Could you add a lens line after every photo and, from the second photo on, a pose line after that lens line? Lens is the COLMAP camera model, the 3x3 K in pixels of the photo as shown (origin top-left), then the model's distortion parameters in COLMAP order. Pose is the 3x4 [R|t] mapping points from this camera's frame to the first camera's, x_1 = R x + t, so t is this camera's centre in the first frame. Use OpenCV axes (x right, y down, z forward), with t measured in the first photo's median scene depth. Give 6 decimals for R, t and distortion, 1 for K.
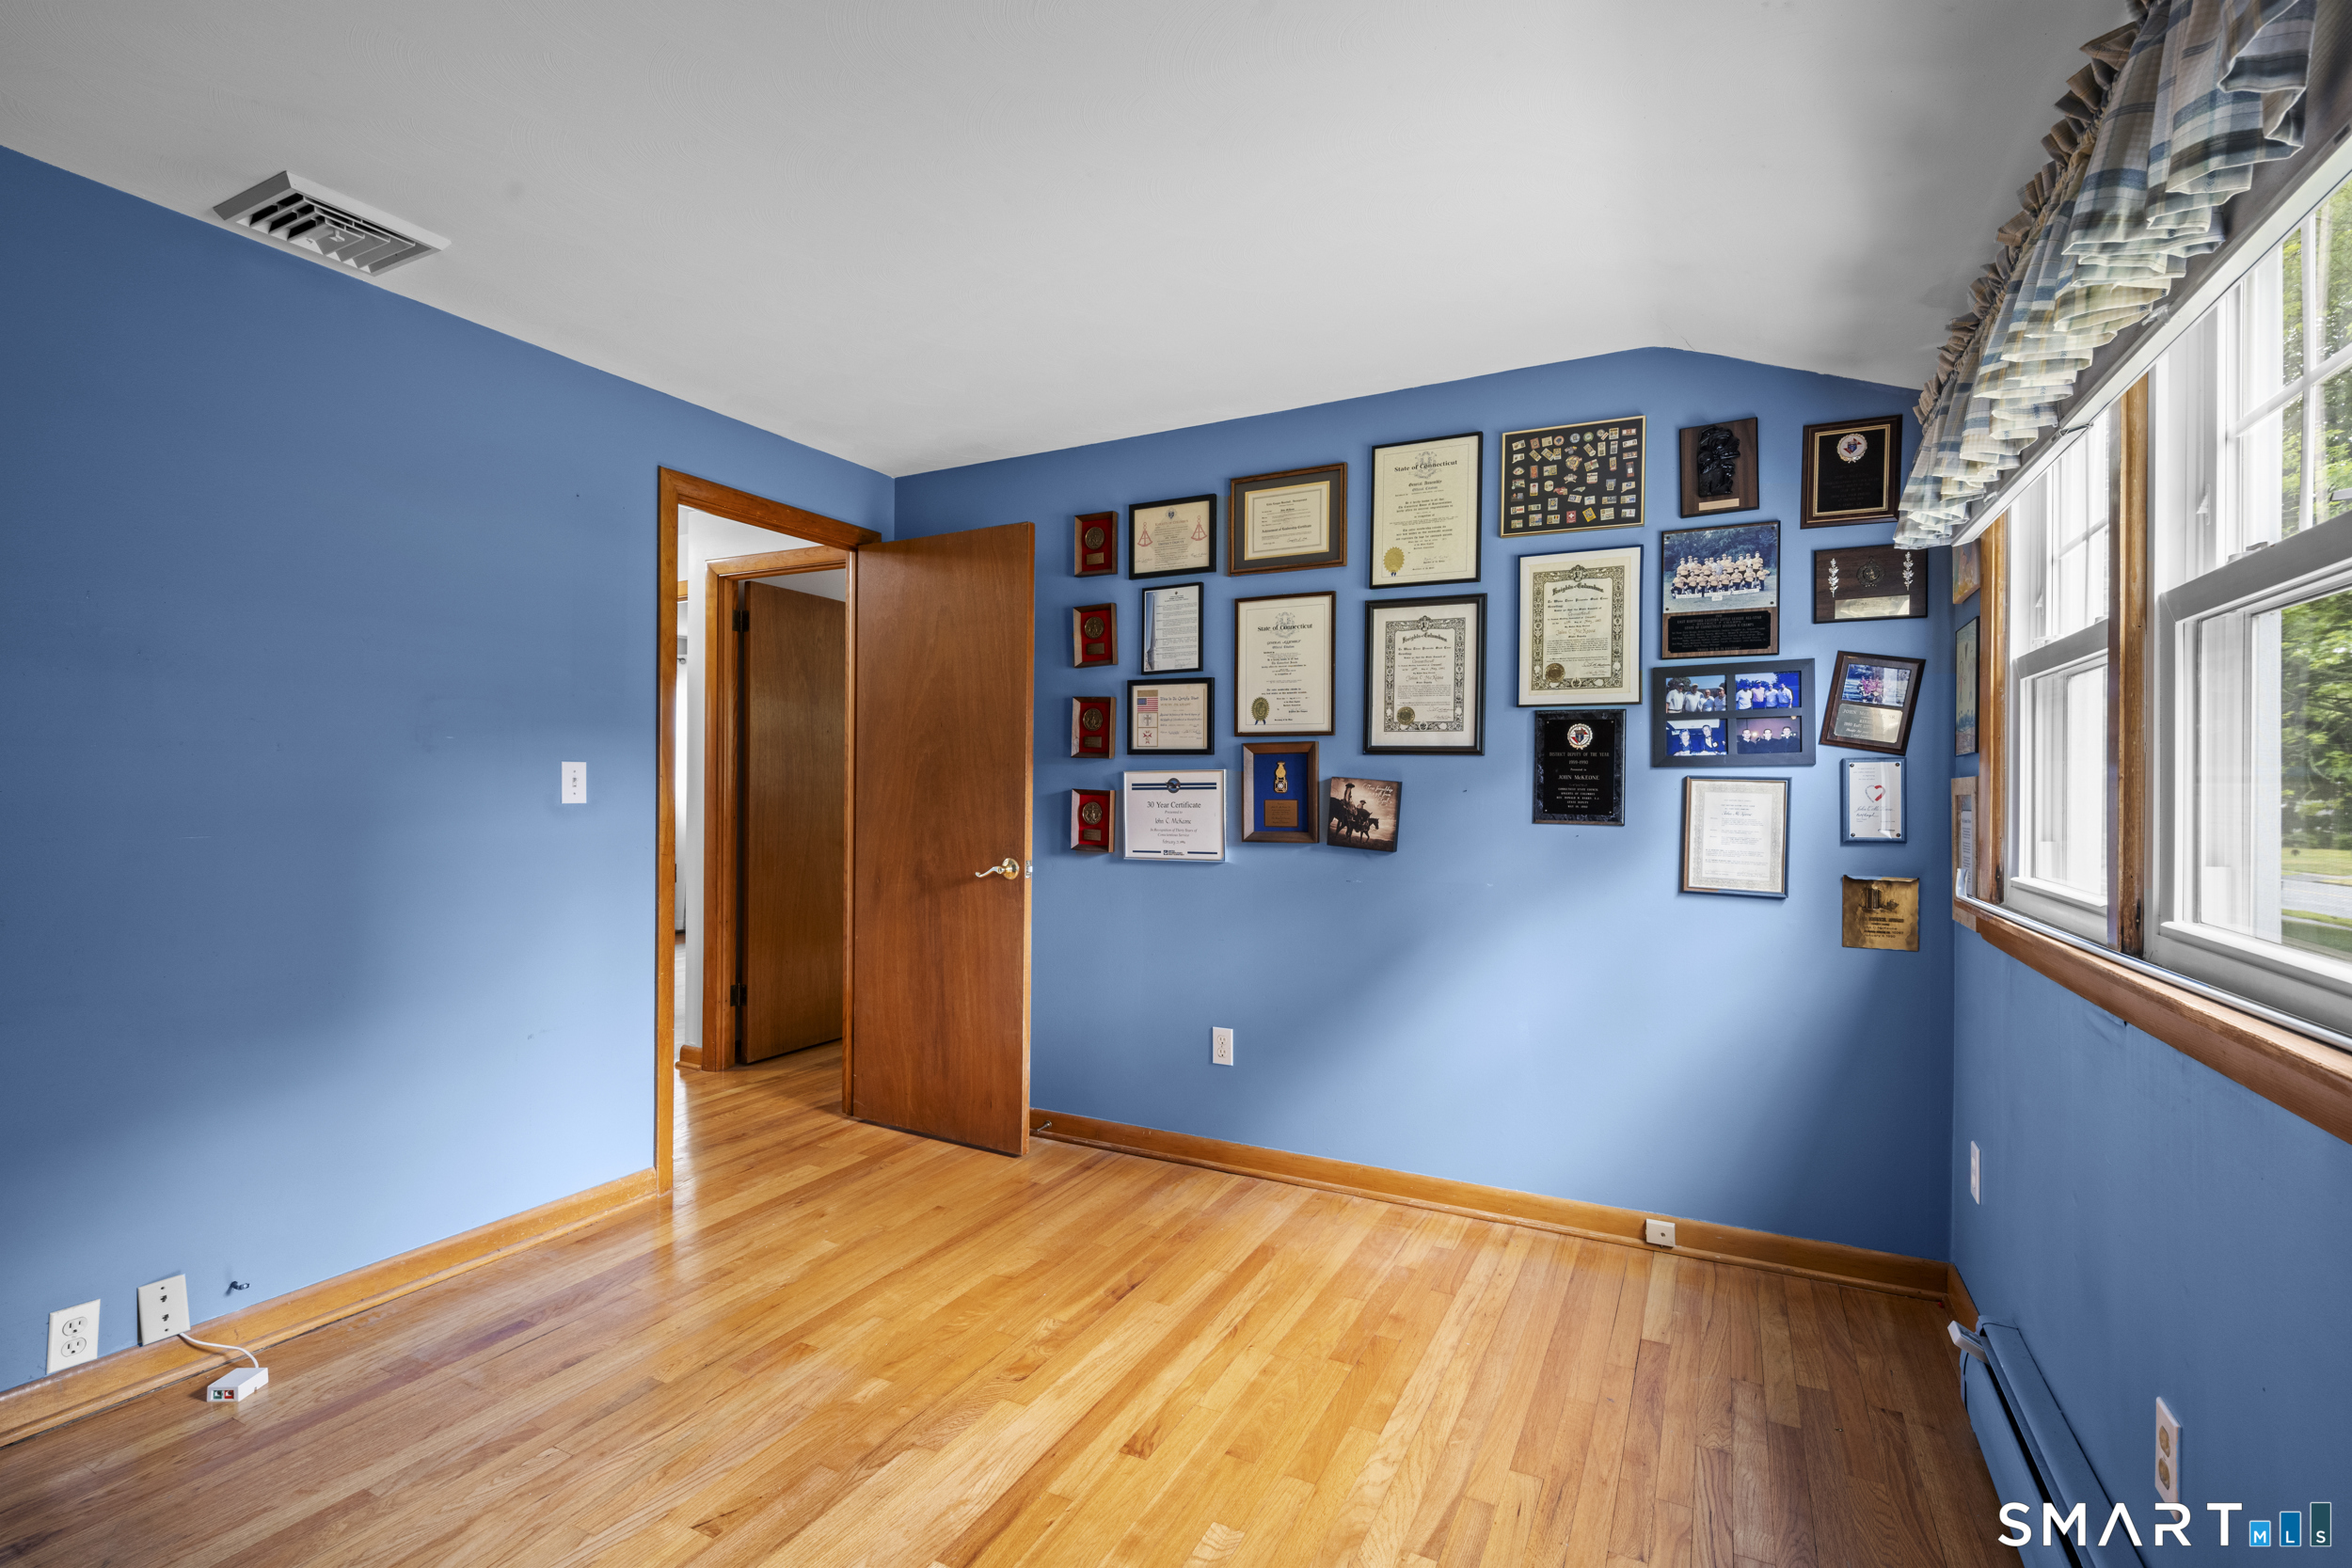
lens RADIAL K [[1066.3, 0, 1176.0], [0, 1066.3, 784.0], [0, 0, 1]] dist [0.000013, 0.000001]
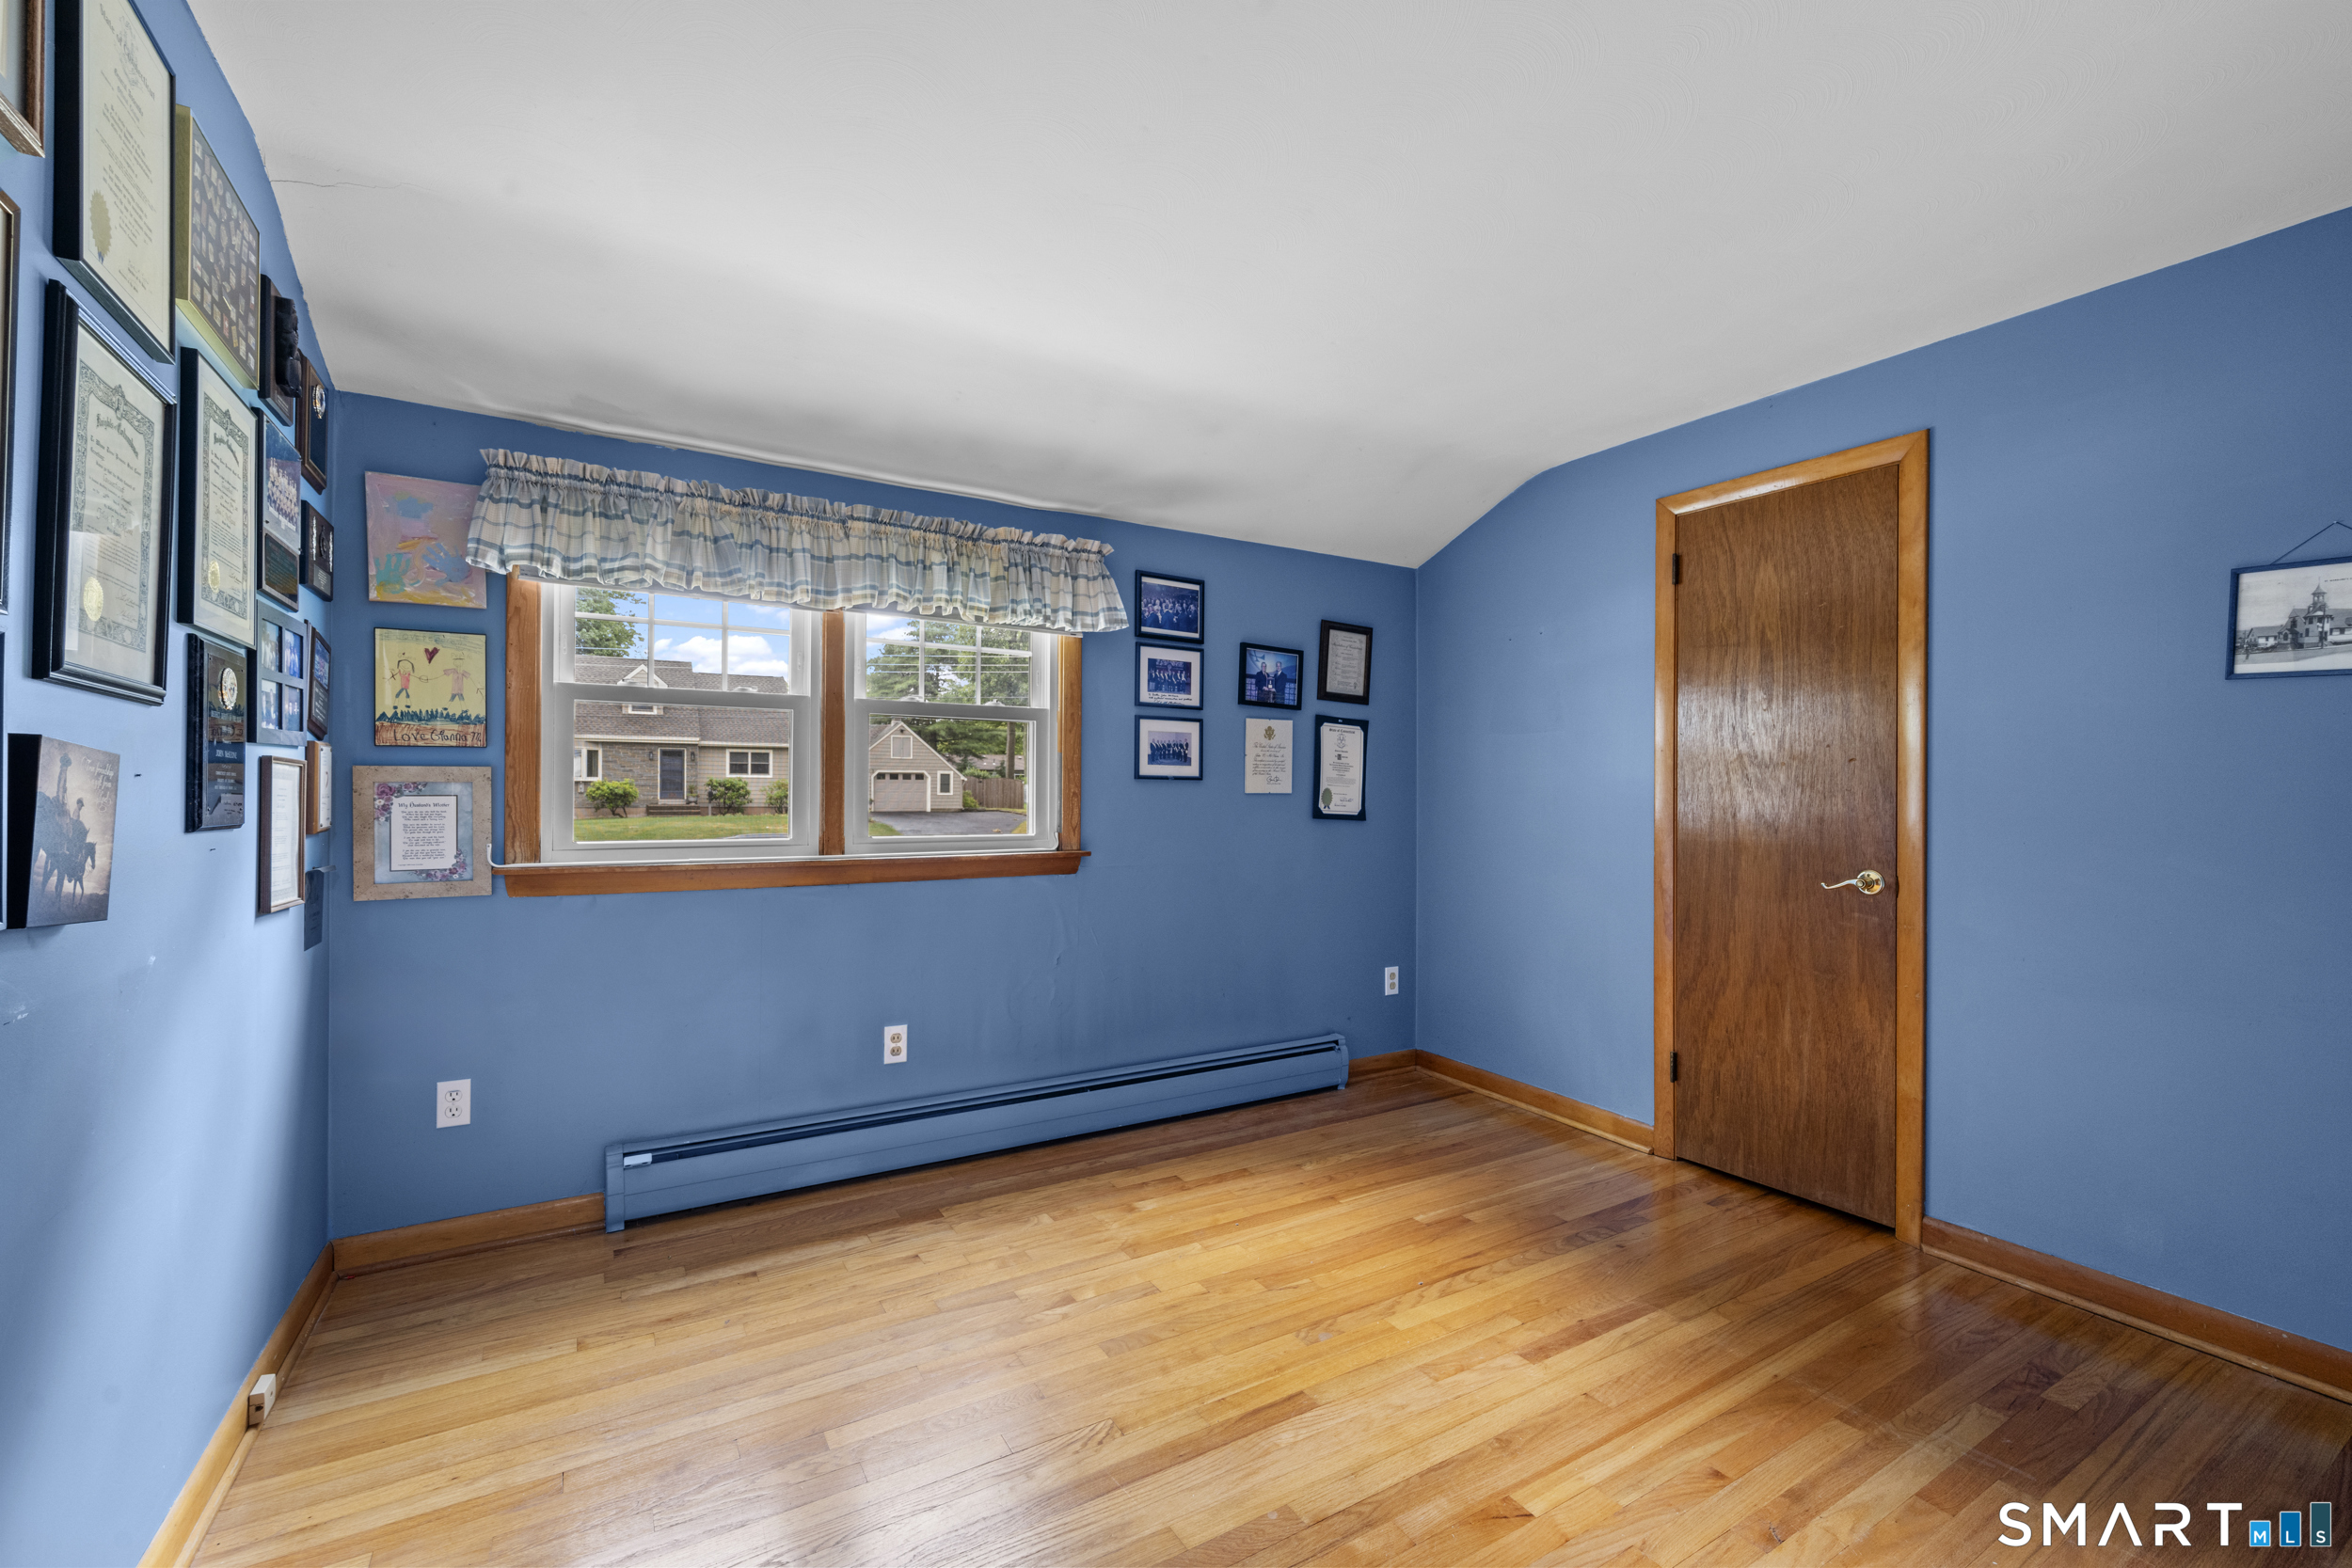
lens RADIAL K [[968.6, 0, 1176.0], [0, 968.6, 784.0], [0, 0, 1]] dist [-0.000853, -0.000070]
pose [[-0.848534, -0.012123, 0.529003, -0.471655], [-0.017129, 0.999843, -0.004562, 0.003462], [-0.528864, -0.012932, -0.848608, 1.443993]]
